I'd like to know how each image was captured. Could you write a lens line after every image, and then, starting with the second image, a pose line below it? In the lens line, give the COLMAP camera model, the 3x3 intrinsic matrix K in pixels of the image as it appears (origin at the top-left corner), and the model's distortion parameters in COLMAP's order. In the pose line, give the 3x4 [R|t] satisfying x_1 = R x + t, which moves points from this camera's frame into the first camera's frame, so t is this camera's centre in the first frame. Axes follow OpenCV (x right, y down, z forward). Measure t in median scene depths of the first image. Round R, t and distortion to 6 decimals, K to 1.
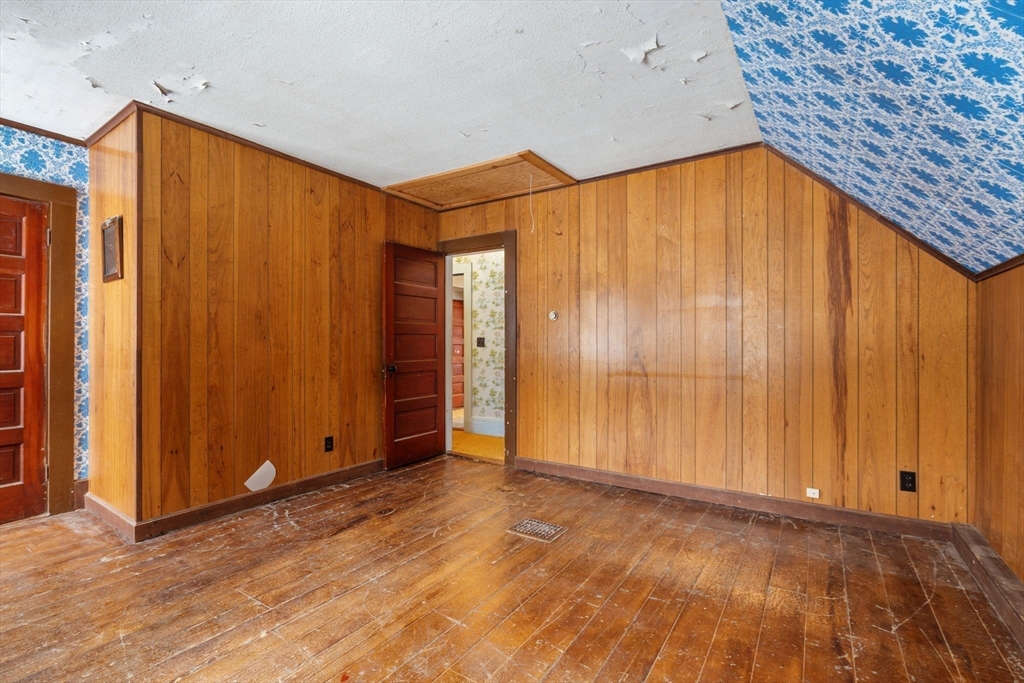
lens RADIAL K [[457.0, 0, 510.1], [0, 457.0, 340.7], [0, 0, 1]] dist [-0.009216, 0.001222]
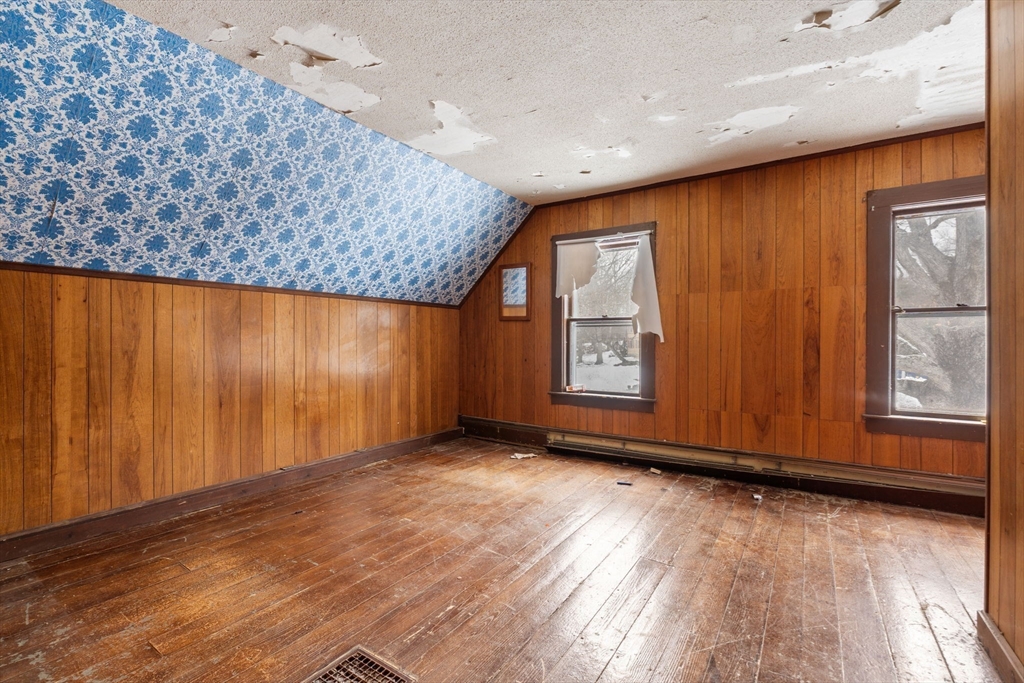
lens RADIAL K [[457.0, 0, 509.4], [0, 457.0, 339.9], [0, 0, 1]] dist [-0.009216, 0.001222]
pose [[-0.999981, -0.004553, 0.004223, -0.118760], [-0.004589, 0.999954, -0.008418, 0.014369], [-0.004185, -0.008437, -0.999956, 1.516780]]
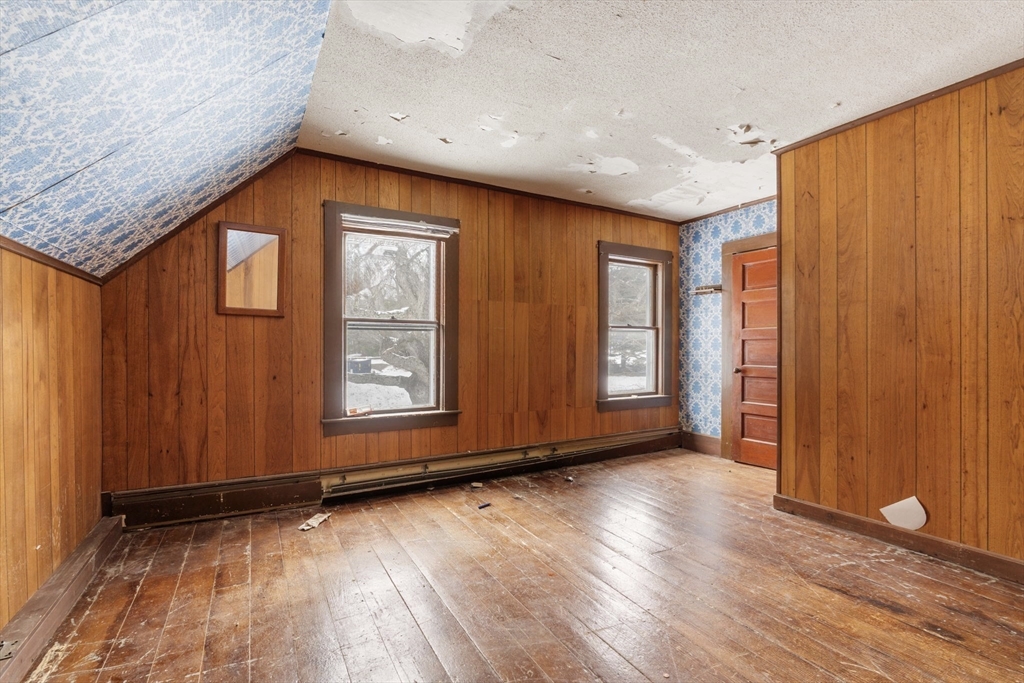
lens RADIAL K [[457.0, 0, 509.3], [0, 457.0, 347.8], [0, 0, 1]] dist [-0.009216, 0.001222]
pose [[-0.452324, 0.000191, -0.891853, 0.548818], [0.002655, 0.999996, -0.001132, 0.005984], [0.891850, -0.002880, -0.452323, 0.831963]]
